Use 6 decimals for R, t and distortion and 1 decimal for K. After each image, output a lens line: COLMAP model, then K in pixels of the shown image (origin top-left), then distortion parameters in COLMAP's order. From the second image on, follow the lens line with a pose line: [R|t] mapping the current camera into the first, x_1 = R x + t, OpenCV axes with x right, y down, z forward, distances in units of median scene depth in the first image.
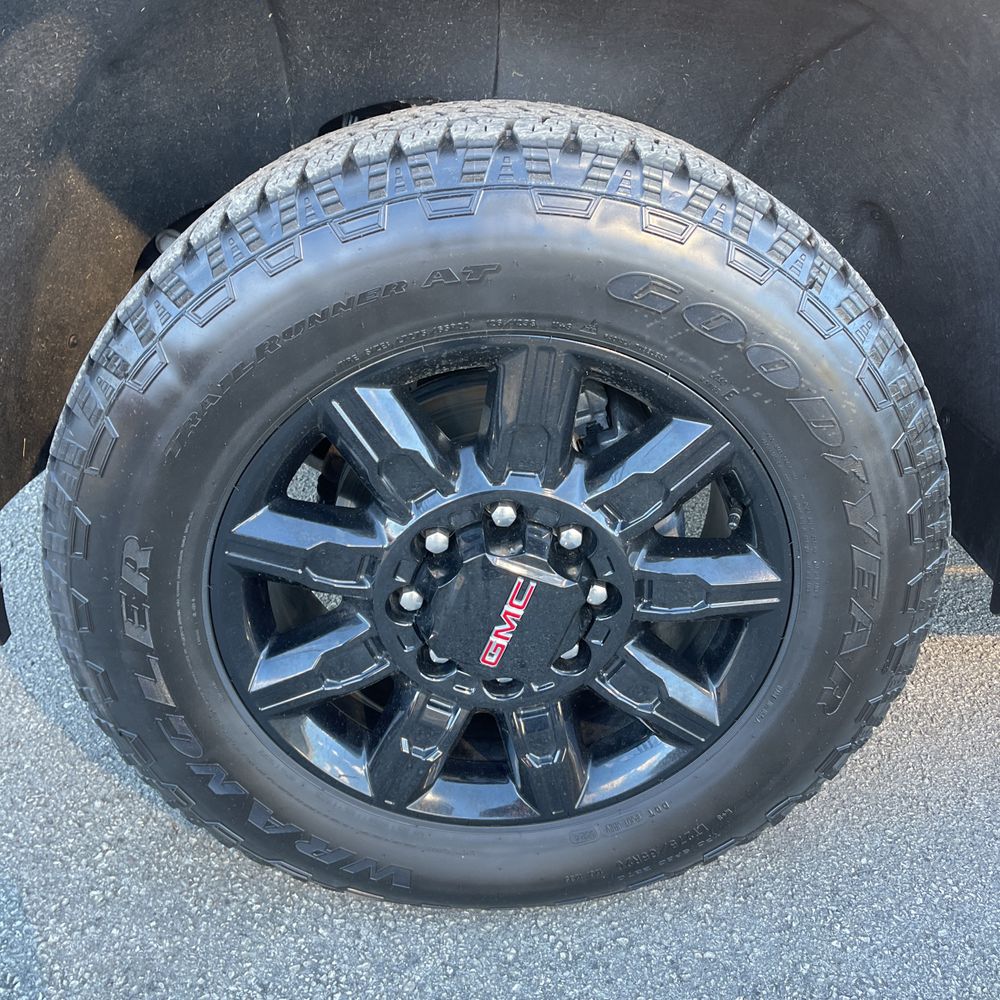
lens RADIAL K [[1009.1, 0, 499.3], [0, 1009.1, 503.0], [0, 0, 1]] dist [0.025830, 0.000000]
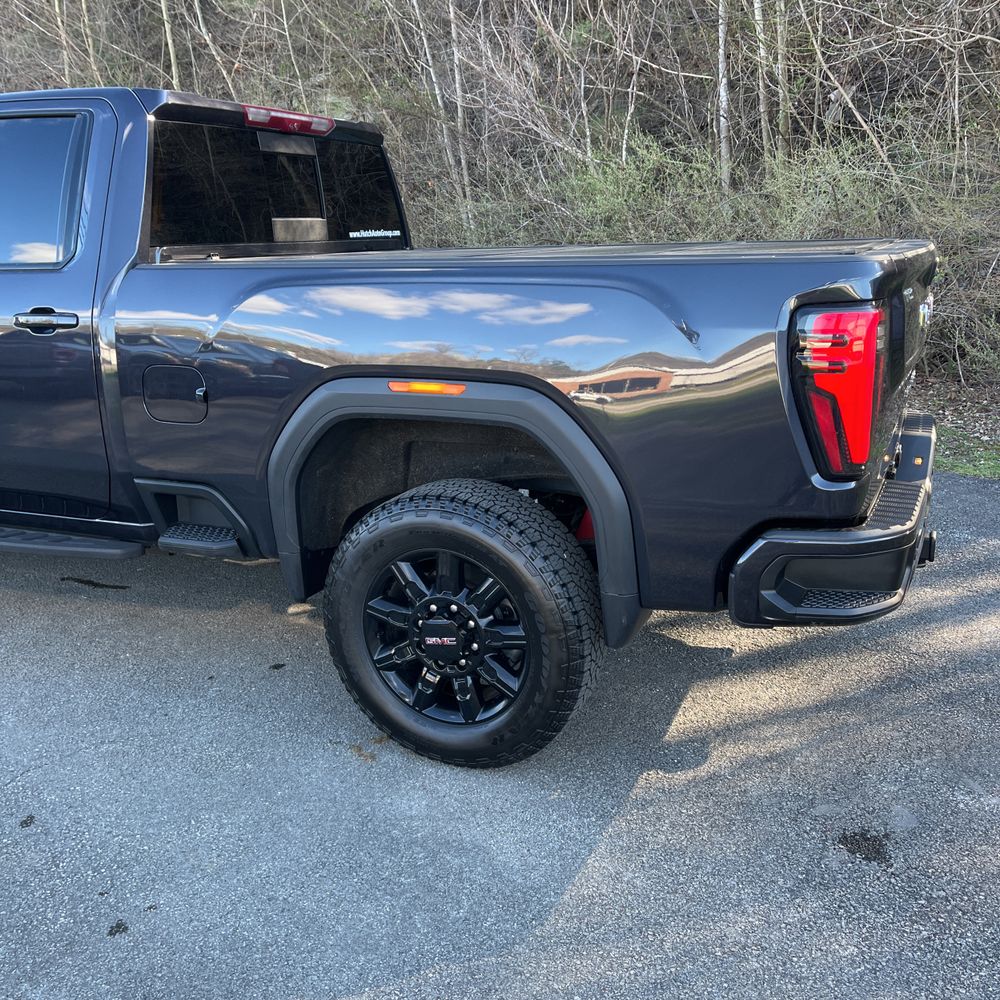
lens RADIAL K [[1009.1, 0, 499.1], [0, 1009.1, 498.7], [0, 0, 1]] dist [0.025830, 0.000000]
pose [[0.887536, 0.022454, -0.460192, 1.556017], [-0.123555, 0.973827, -0.190776, 0.259181], [0.443863, 0.226179, 0.867080, -1.679058]]
